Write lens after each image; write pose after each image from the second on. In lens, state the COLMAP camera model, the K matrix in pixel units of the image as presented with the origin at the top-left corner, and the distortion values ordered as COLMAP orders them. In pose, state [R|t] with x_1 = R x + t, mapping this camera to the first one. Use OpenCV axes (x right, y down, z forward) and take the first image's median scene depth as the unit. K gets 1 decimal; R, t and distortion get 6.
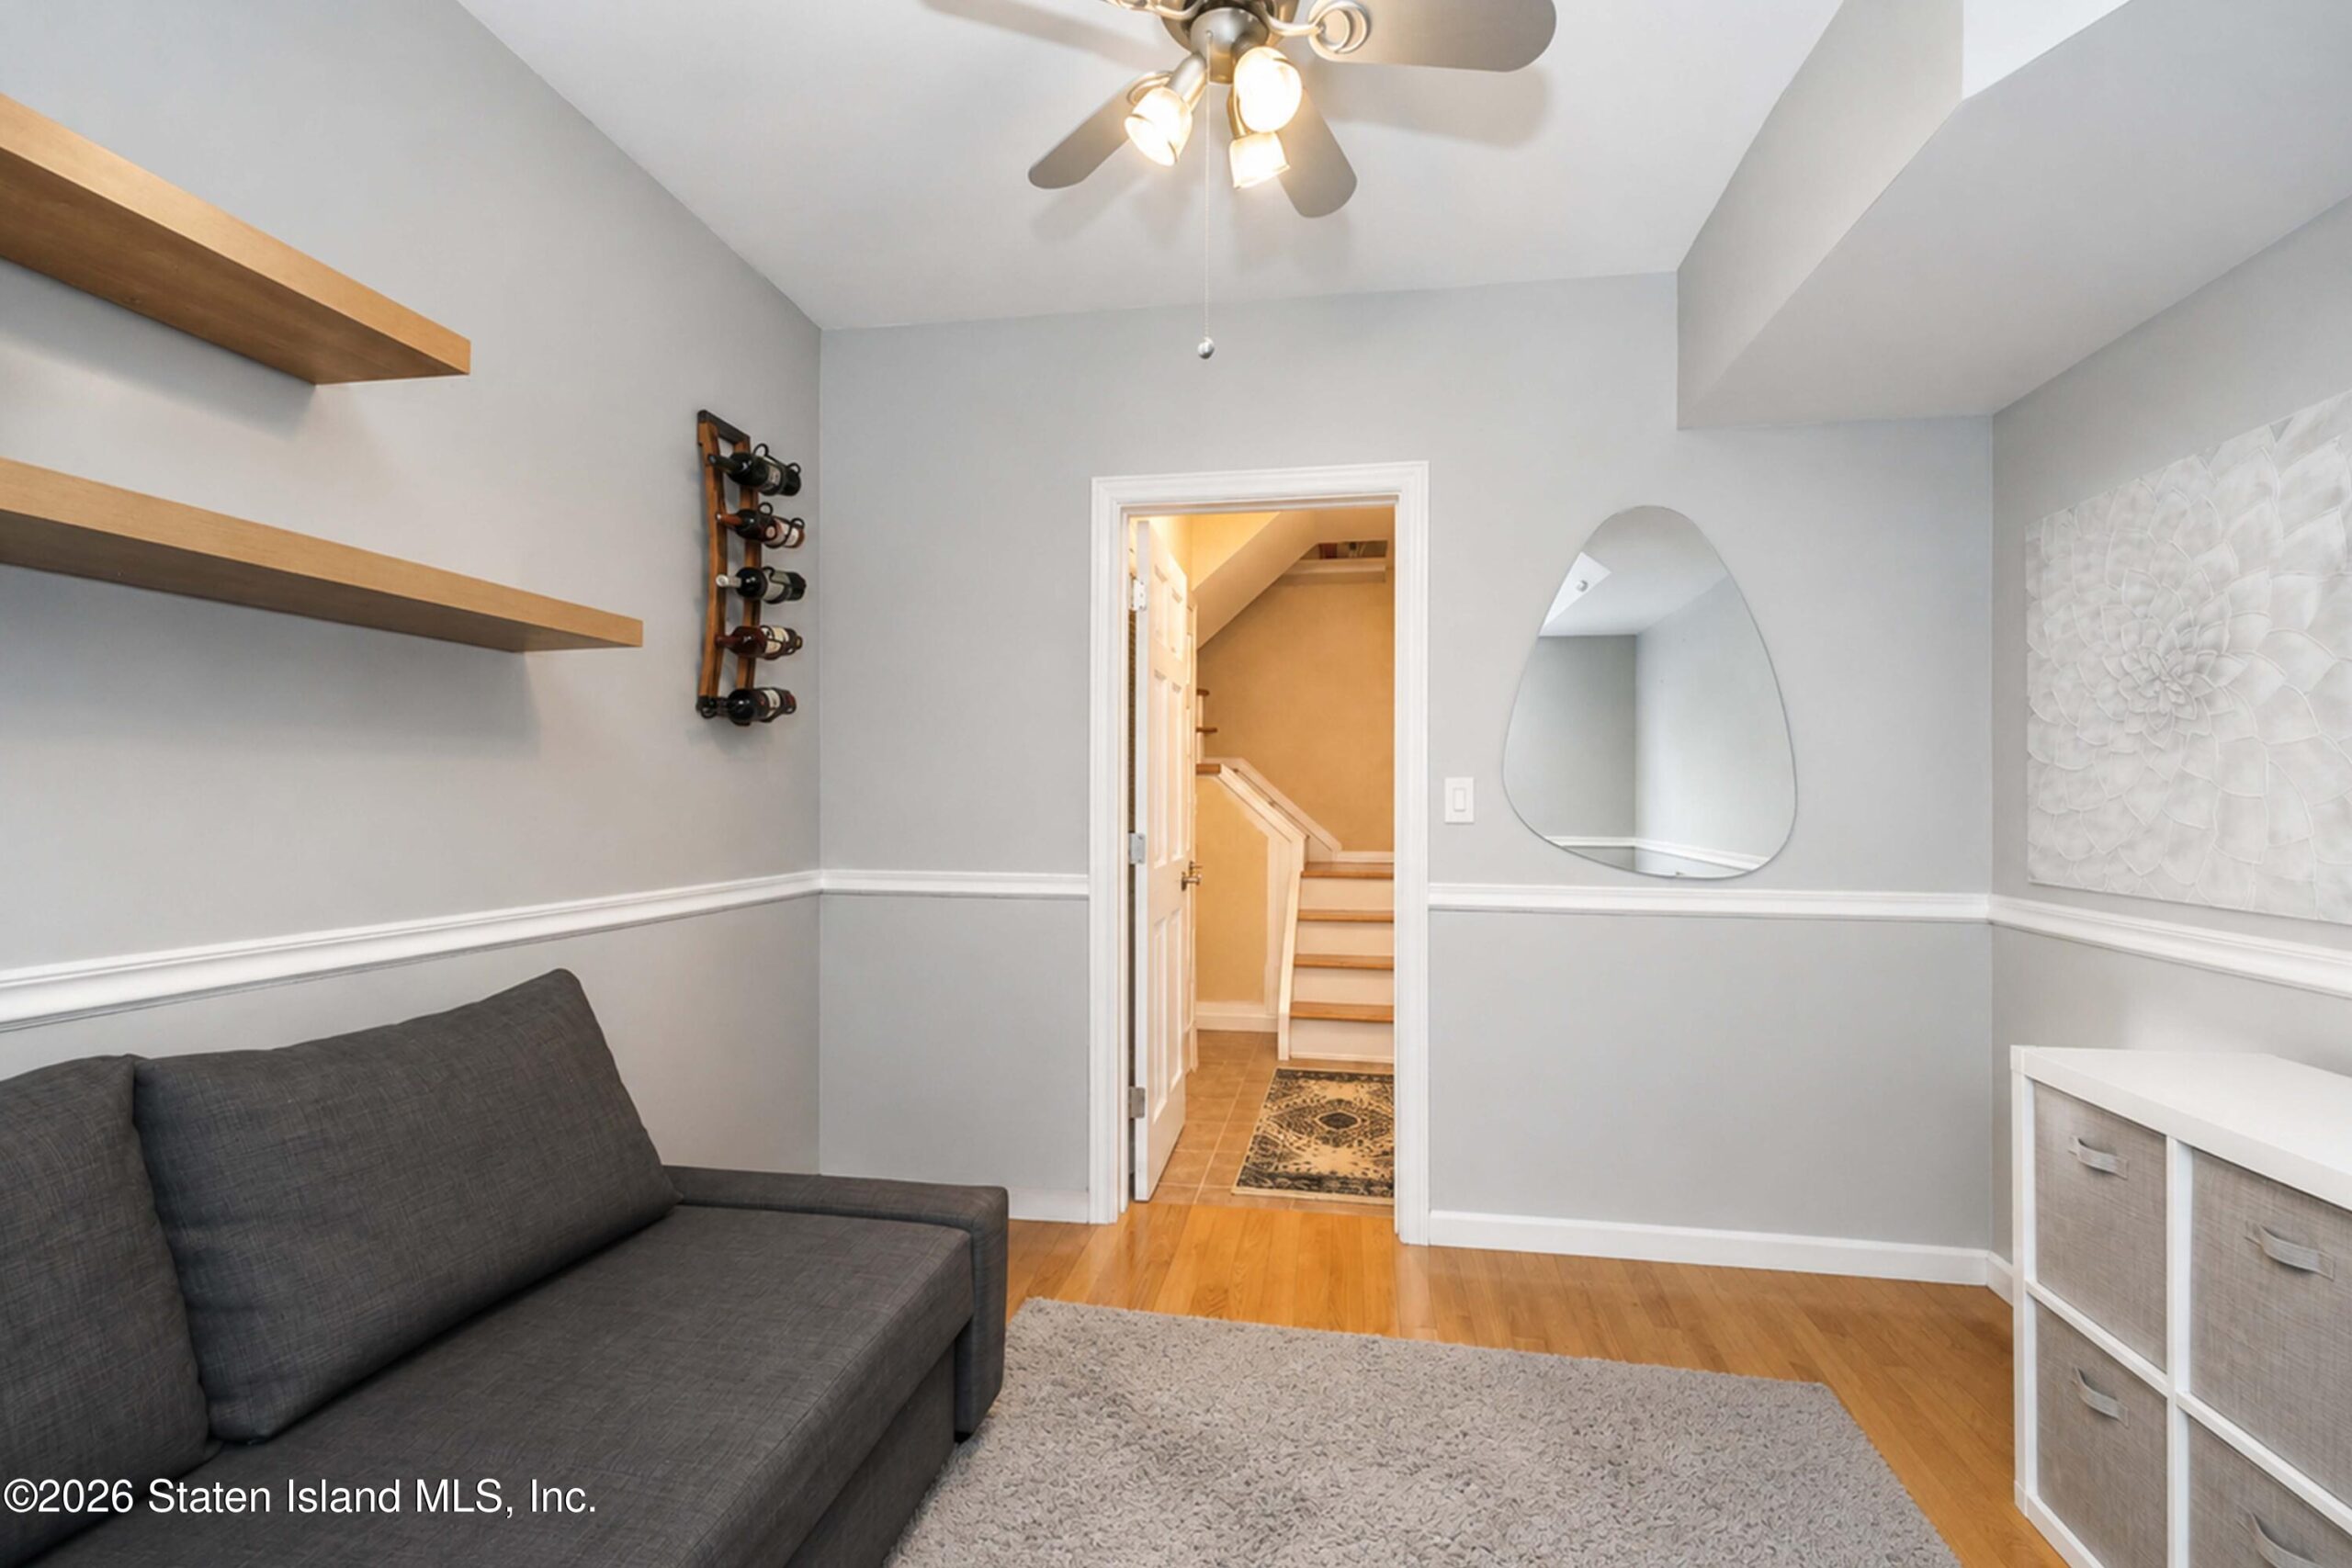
lens RADIAL K [[996.1, 0, 1183.2], [0, 996.1, 791.3], [0, 0, 1]] dist [0.002903, -0.000582]
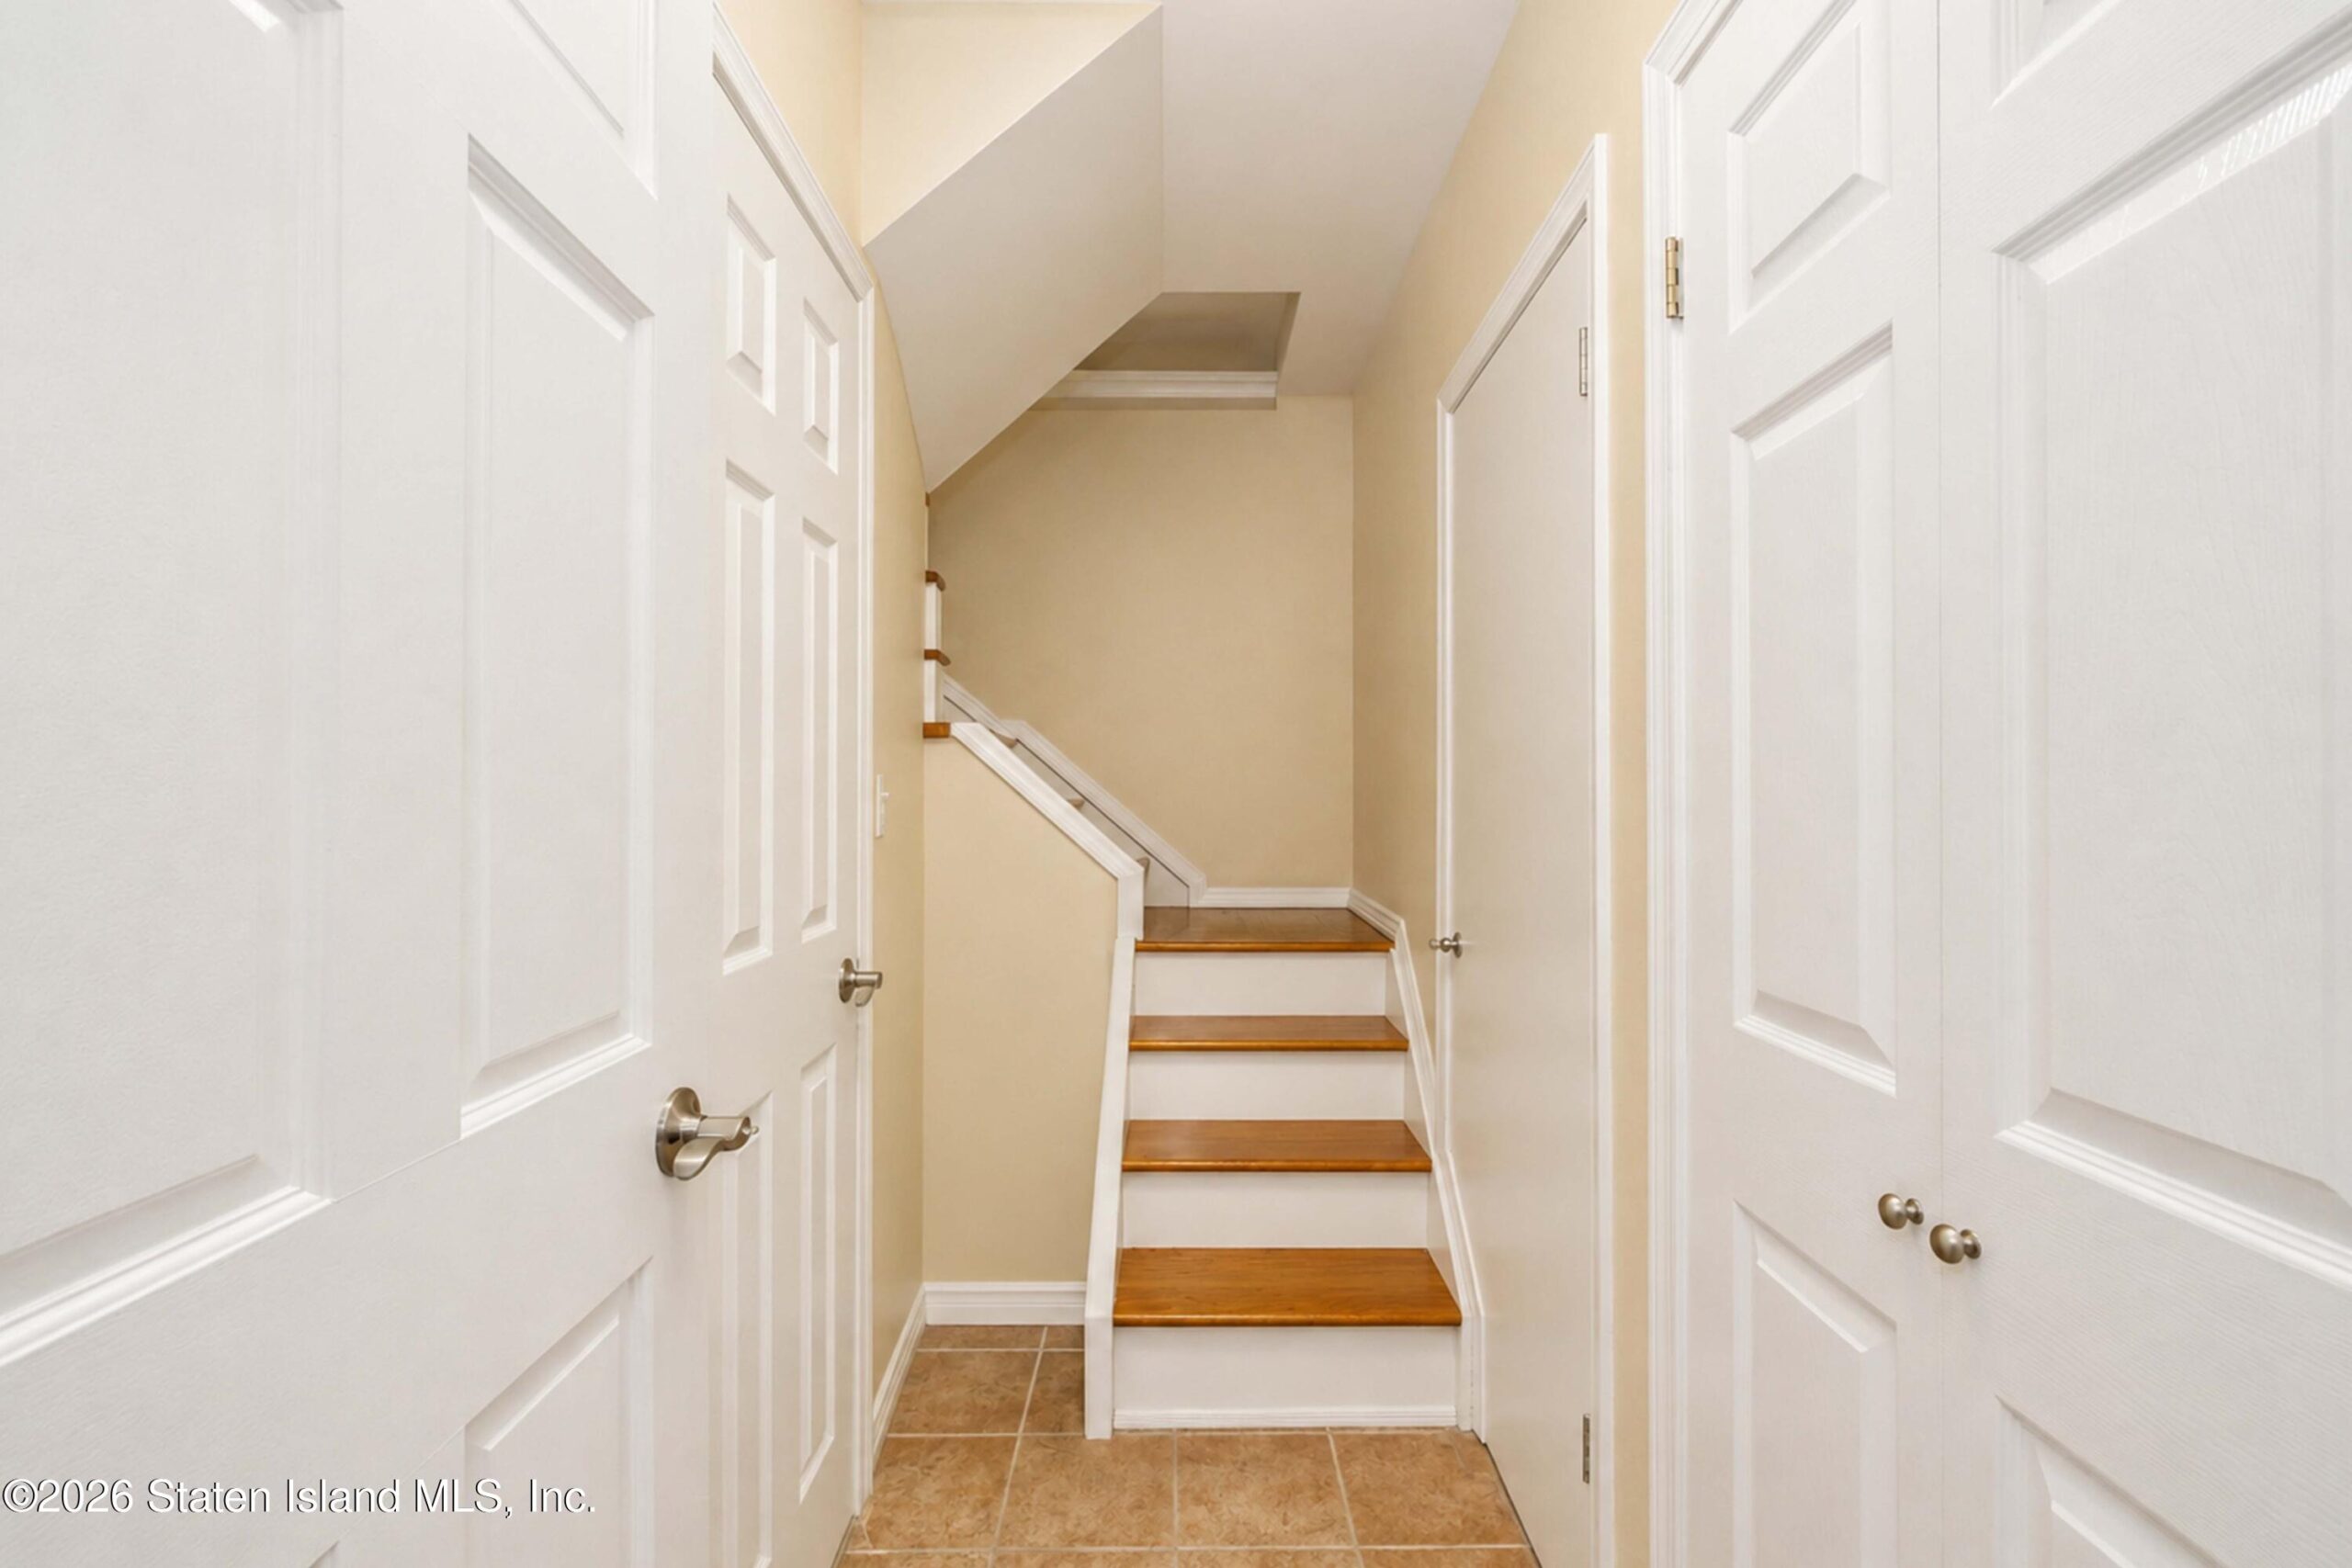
lens RADIAL K [[996.1, 0, 1178.8], [0, 996.1, 784.6], [0, 0, 1]] dist [0.002903, -0.000582]
pose [[0.986043, -0.005002, 0.166418, 0.063840], [0.004960, 0.999987, 0.000670, 0.003229], [-0.166419, 0.000165, 0.986055, 0.567885]]
